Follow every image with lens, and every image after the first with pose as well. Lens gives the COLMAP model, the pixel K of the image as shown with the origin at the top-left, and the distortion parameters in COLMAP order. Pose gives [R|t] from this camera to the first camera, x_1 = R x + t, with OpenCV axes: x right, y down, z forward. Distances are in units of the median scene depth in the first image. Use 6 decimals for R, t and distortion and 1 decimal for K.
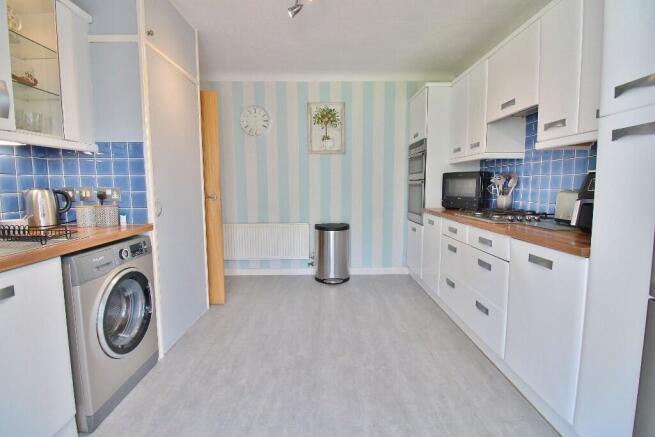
lens RADIAL K [[307.9, 0, 326.7], [0, 307.9, 216.6], [0, 0, 1]] dist [-0.009589, -0.004470]
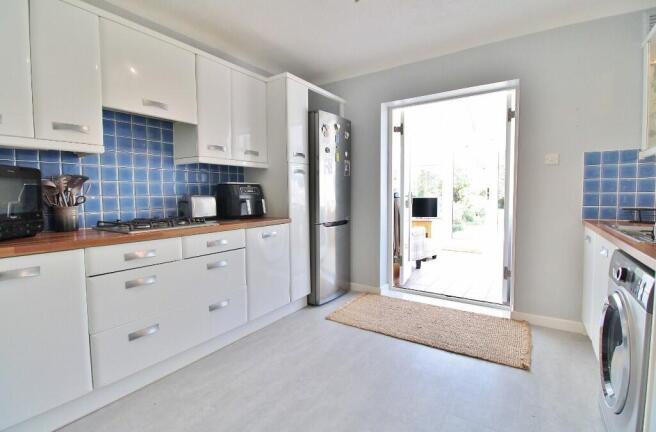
lens RADIAL K [[308.4, 0, 321.1], [0, 308.4, 213.3], [0, 0, 1]] dist [-0.009589, -0.004470]
pose [[-0.817386, -0.025002, 0.575548, -0.427485], [0.070465, 0.987217, 0.142957, -0.161548], [-0.571765, 0.157407, -0.805175, 1.760748]]
